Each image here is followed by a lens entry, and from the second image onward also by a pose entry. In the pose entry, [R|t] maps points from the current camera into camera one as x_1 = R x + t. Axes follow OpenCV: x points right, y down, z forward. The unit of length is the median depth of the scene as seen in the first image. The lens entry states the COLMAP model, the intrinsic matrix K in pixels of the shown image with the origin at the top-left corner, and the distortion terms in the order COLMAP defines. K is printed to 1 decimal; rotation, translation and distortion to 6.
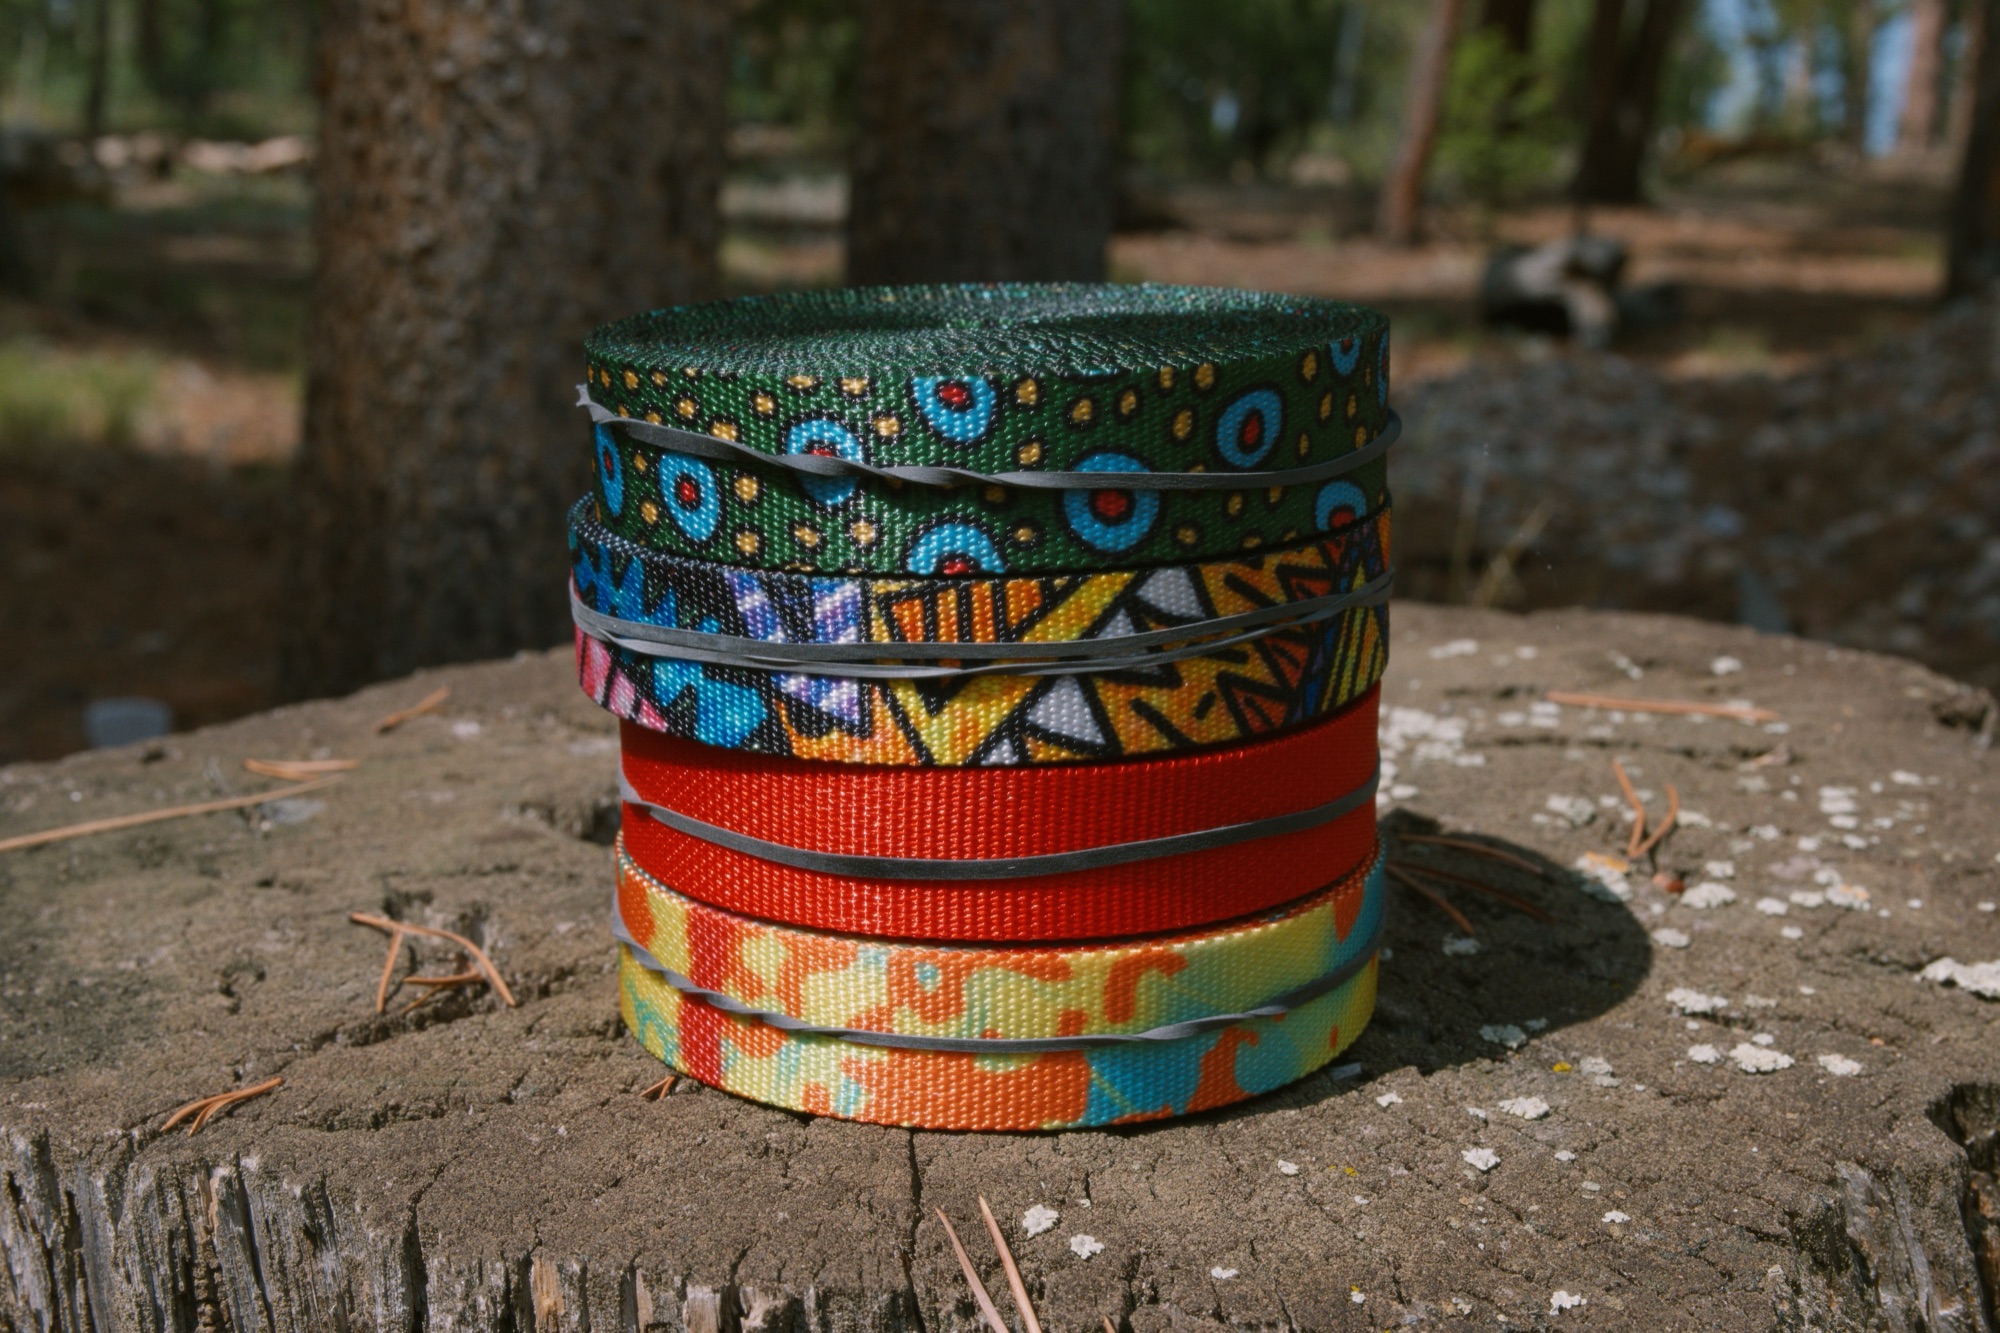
lens RADIAL K [[2517.0, 0, 1000.0], [0, 2517.0, 665.9], [0, 0, 1]] dist [-0.038533, 0.000000]
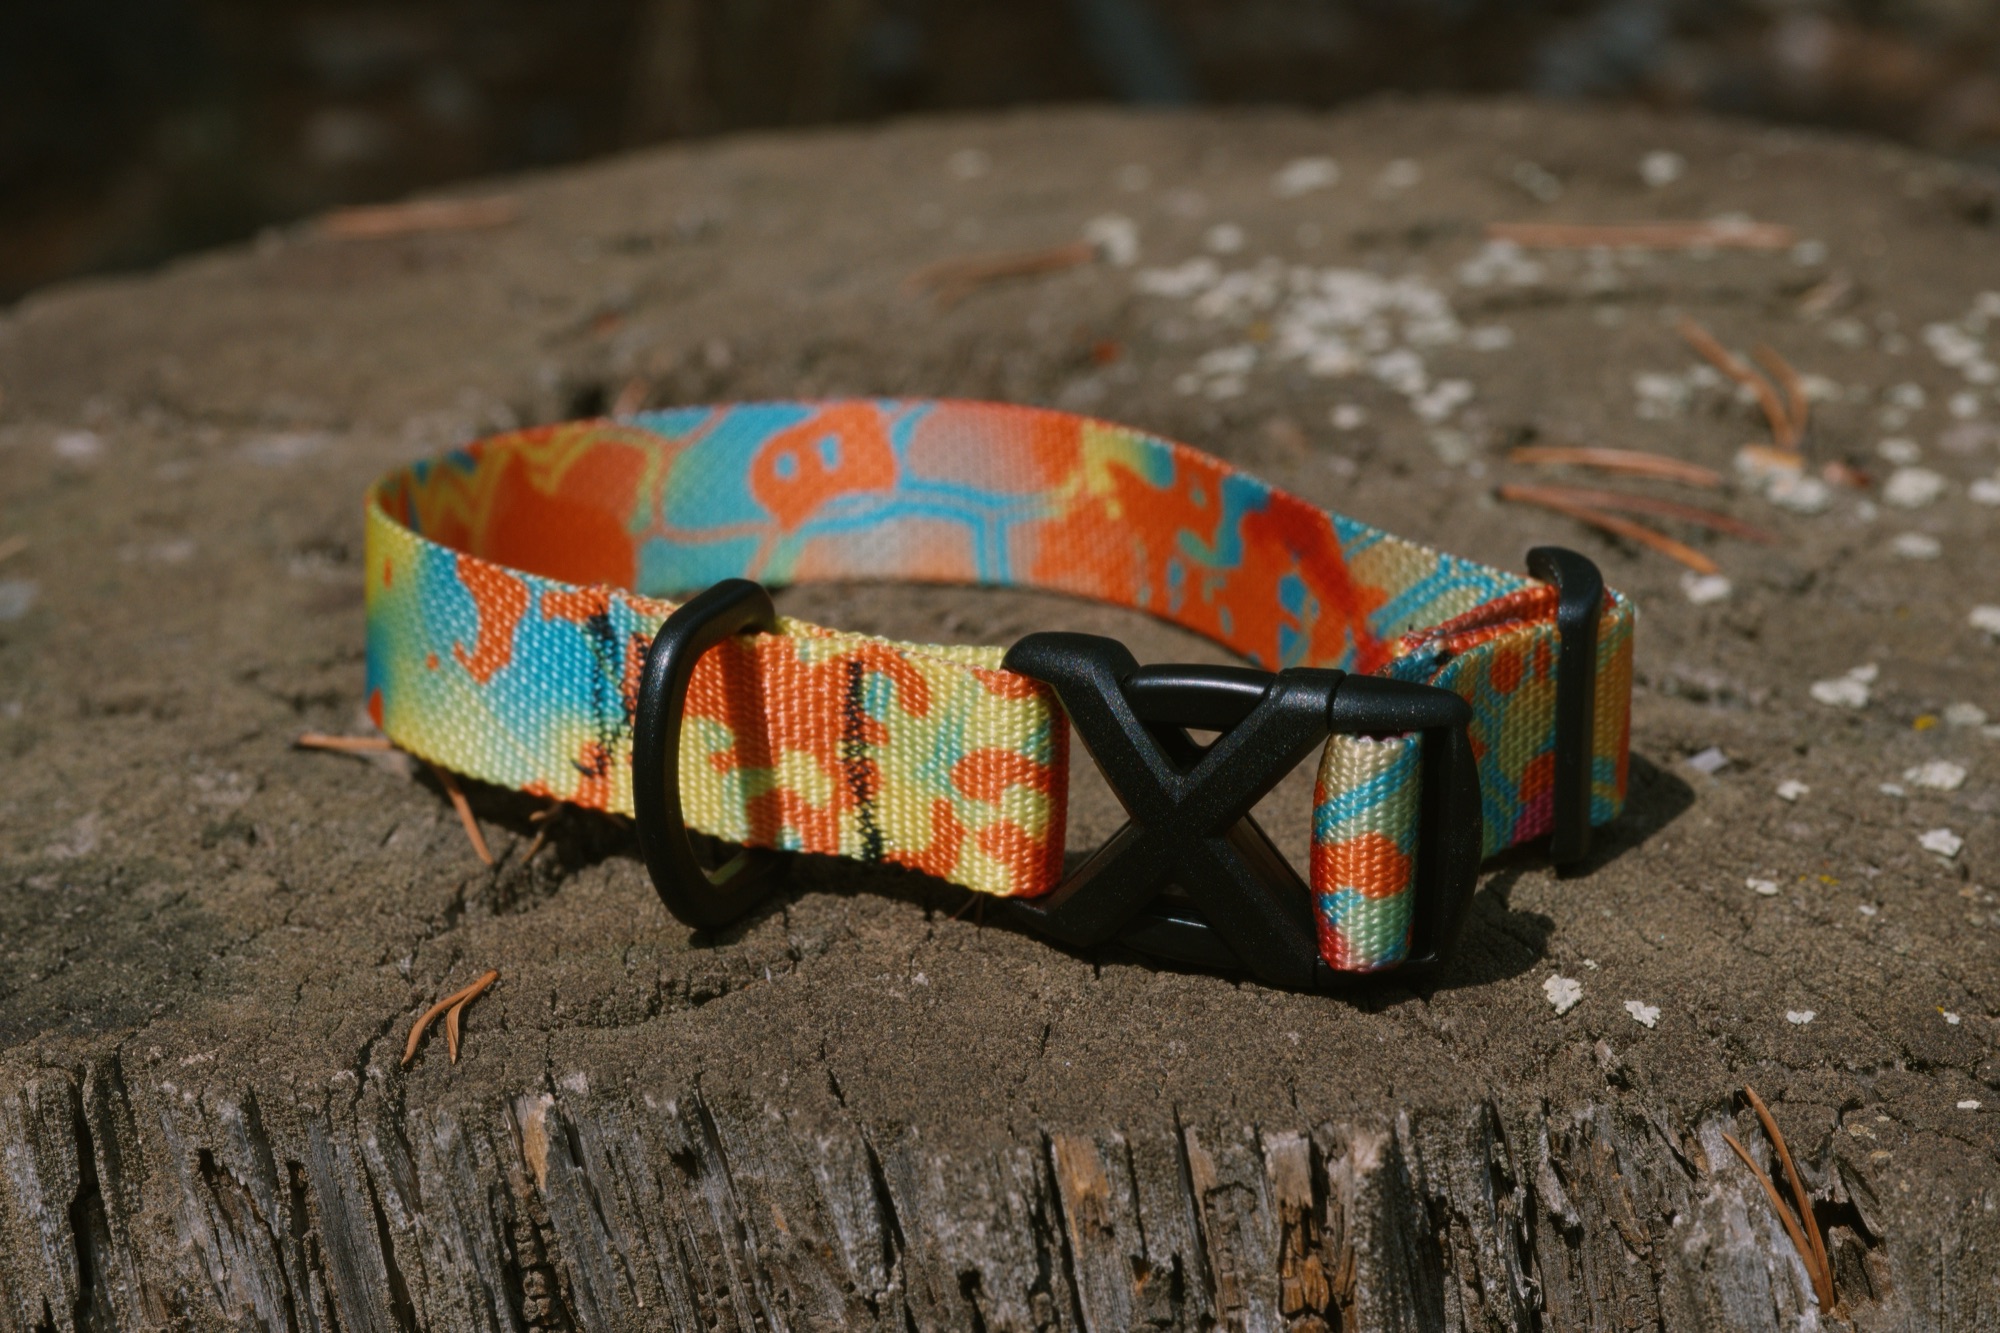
lens RADIAL K [[3872.9, 0, 1000.2], [0, 3872.9, 665.5], [0, 0, 1]] dist [-0.156044, 0.000000]
pose [[0.947293, -0.131282, 0.292233, -0.505589], [0.087595, 0.983561, 0.157907, -0.101872], [-0.308160, -0.123986, 0.943221, -0.134552]]
